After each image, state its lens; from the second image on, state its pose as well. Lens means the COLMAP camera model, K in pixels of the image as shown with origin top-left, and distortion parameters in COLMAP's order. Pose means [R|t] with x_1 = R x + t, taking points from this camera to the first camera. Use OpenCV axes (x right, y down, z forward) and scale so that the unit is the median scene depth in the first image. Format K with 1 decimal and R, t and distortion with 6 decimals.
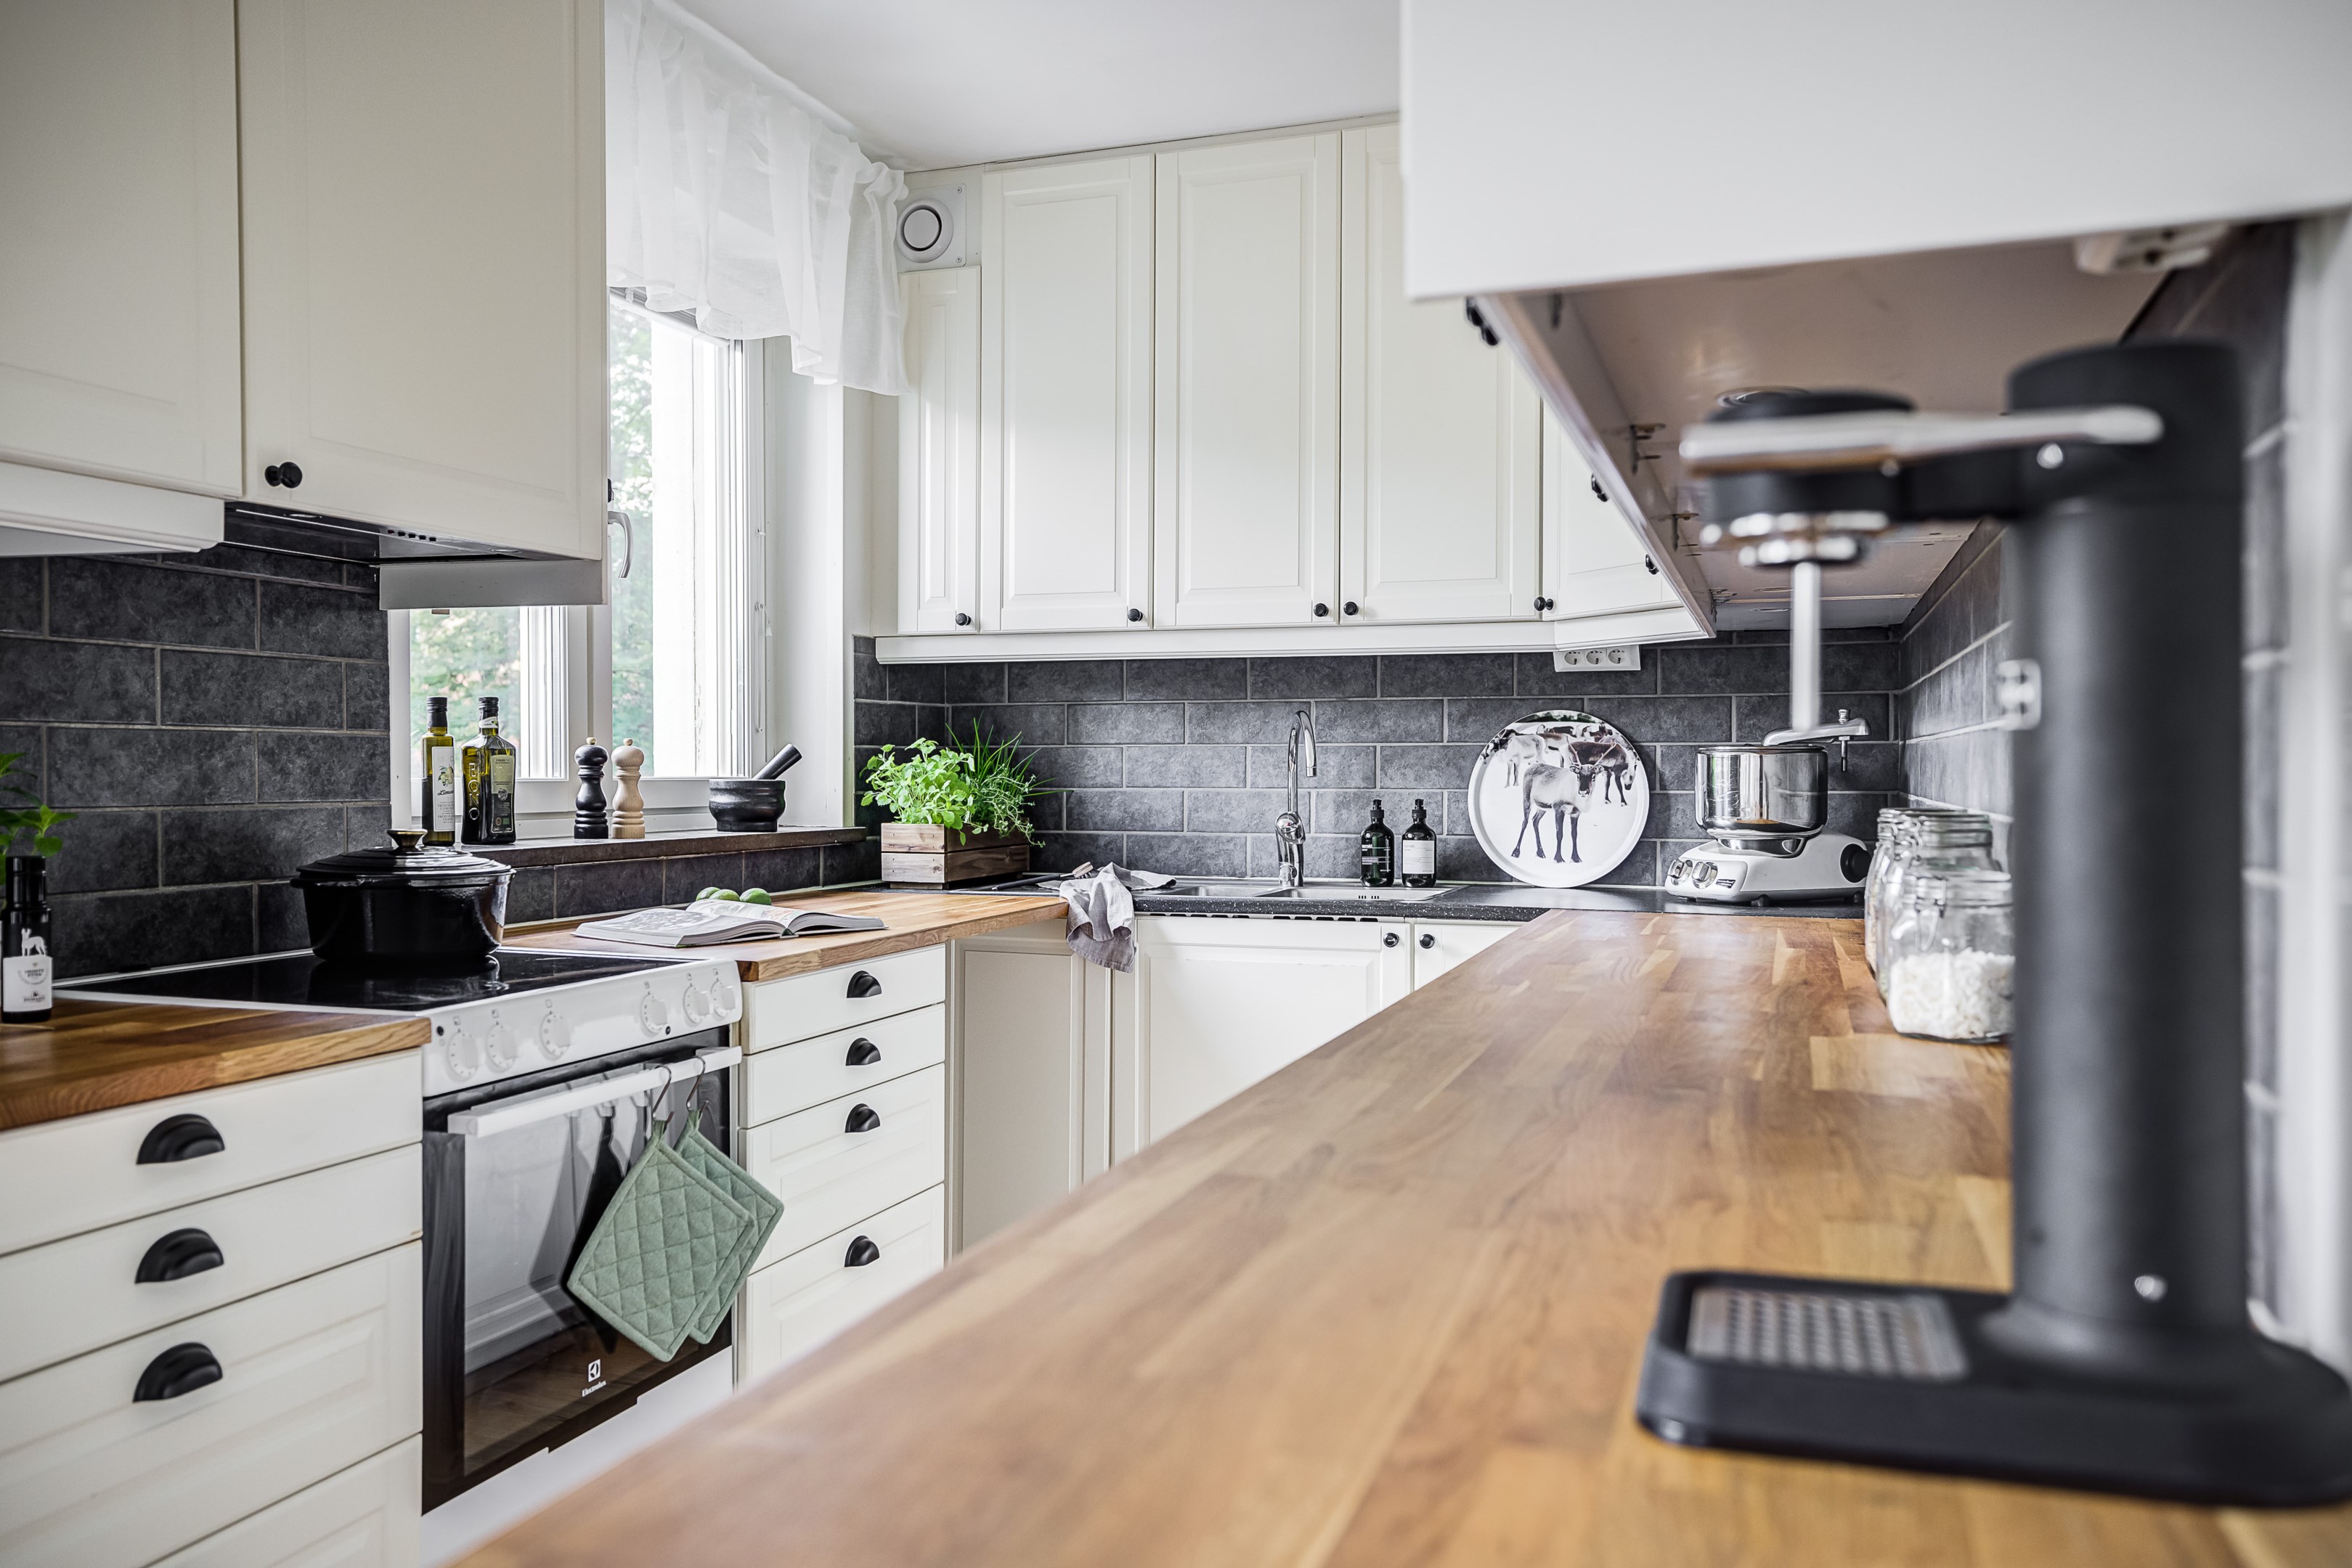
lens RADIAL K [[1815.6, 0, 1176.2], [0, 1815.6, 796.7], [0, 0, 1]] dist [0.015310, 0.000638]
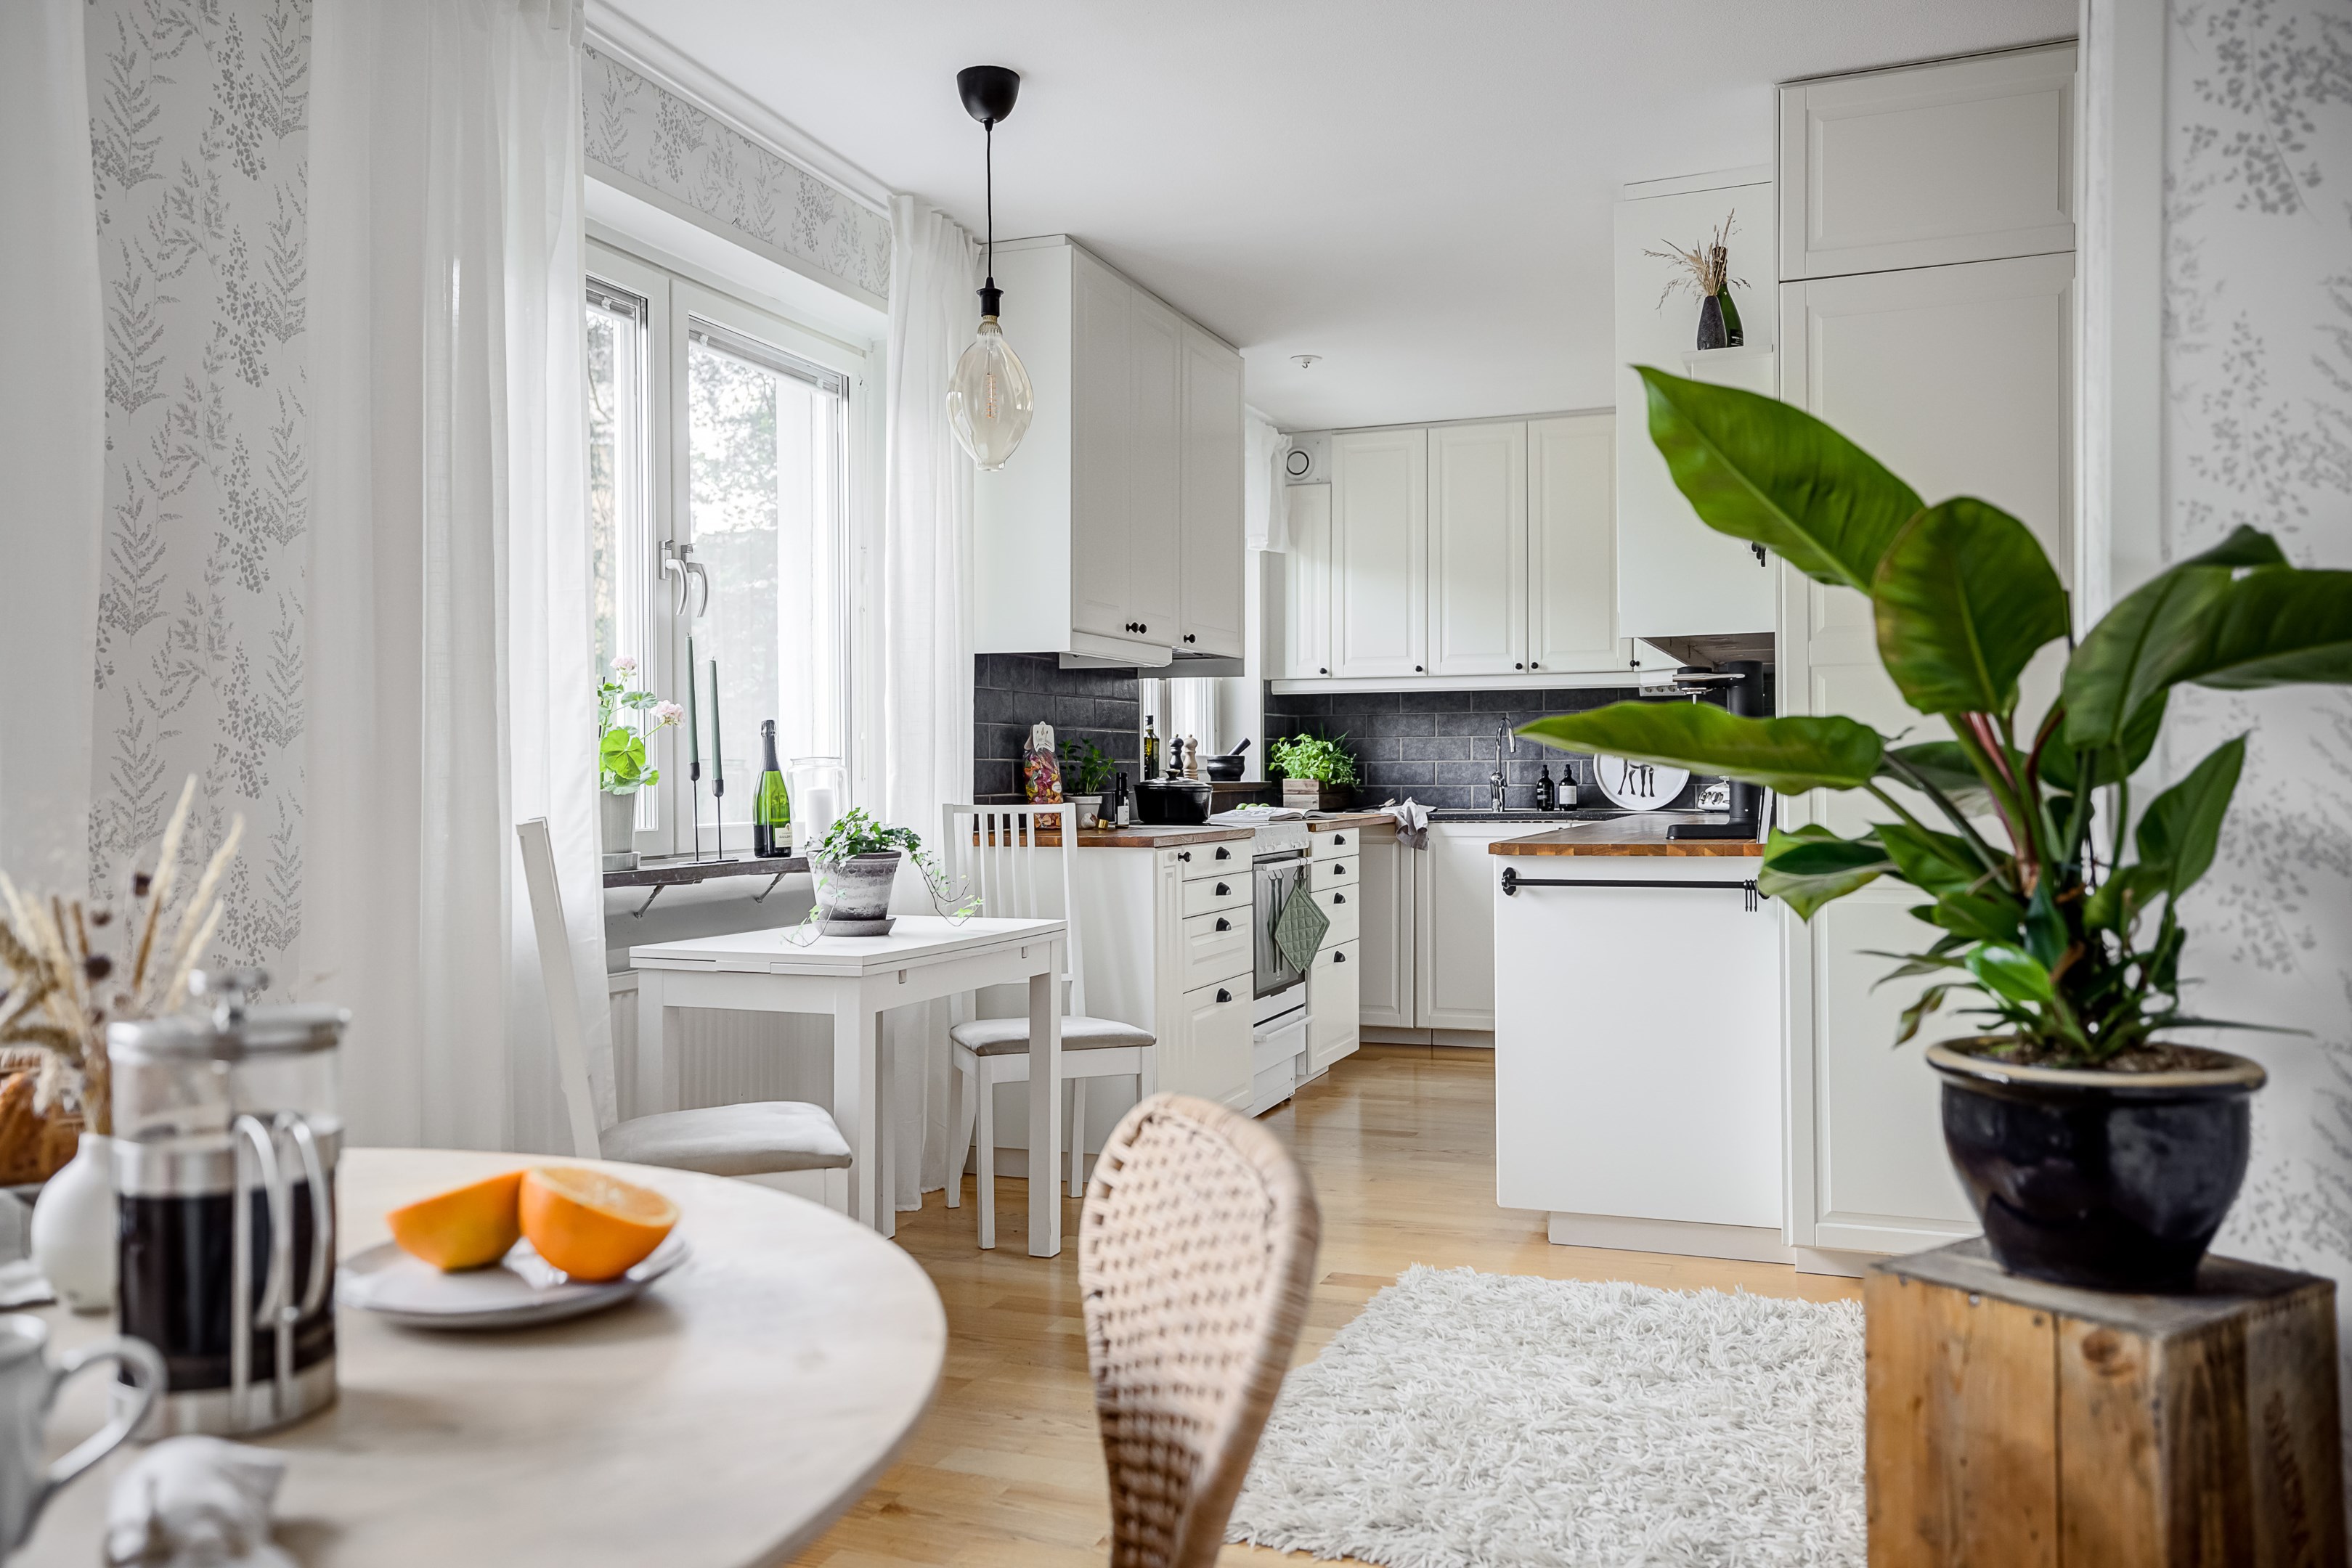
lens RADIAL K [[1839.0, 0, 1172.9], [0, 1839.0, 769.9], [0, 0, 1]] dist [0.004077, 0.001166]
pose [[0.999332, -0.005946, -0.036070, -0.209458], [0.005308, 0.999828, -0.017765, 0.039136], [0.036170, 0.017562, 0.999191, -0.932963]]
